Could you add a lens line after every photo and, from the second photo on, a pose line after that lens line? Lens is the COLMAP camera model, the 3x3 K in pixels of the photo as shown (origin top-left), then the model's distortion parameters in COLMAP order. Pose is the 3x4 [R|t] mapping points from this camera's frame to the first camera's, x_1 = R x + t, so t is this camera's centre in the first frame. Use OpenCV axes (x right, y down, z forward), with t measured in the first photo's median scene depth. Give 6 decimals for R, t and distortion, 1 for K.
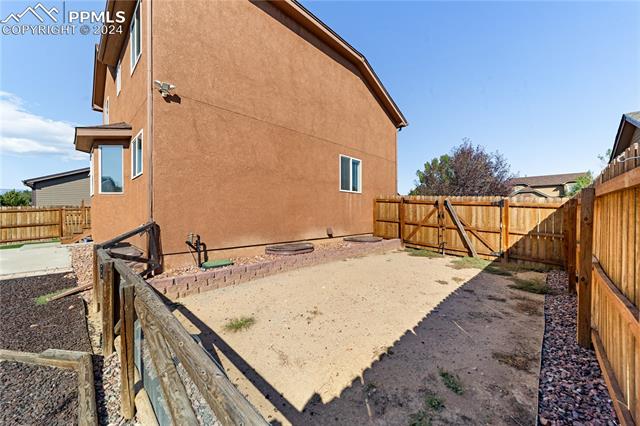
lens RADIAL K [[245.6, 0, 318.1], [0, 245.6, 213.7], [0, 0, 1]] dist [-0.008273, 0.000739]
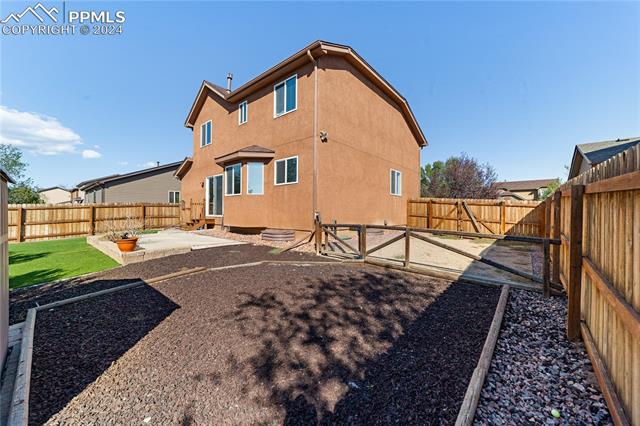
lens RADIAL K [[245.6, 0, 319.8], [0, 245.6, 212.6], [0, 0, 1]] dist [-0.008273, 0.000739]
pose [[0.998031, 0.007672, 0.062248, -0.408750], [-0.007274, 0.999952, -0.006619, 0.026079], [-0.062296, 0.006153, 0.998039, -0.395363]]
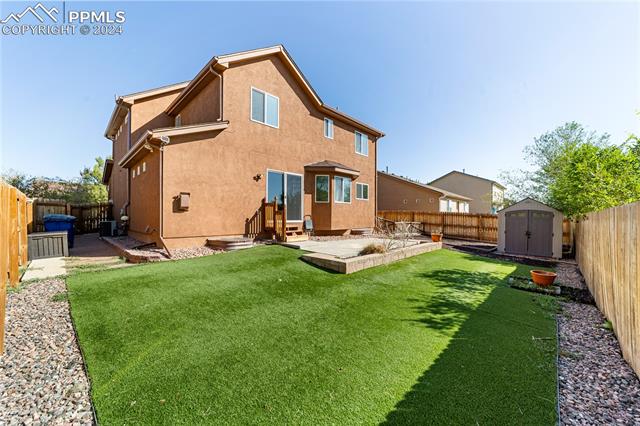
lens RADIAL K [[245.6, 0, 320.1], [0, 245.6, 215.2], [0, 0, 1]] dist [-0.008273, 0.000739]
pose [[-0.005267, 0.010910, 0.999927, -2.216528], [0.002775, 0.999937, -0.010895, 0.022633], [-0.999982, 0.002717, -0.005297, 1.004535]]
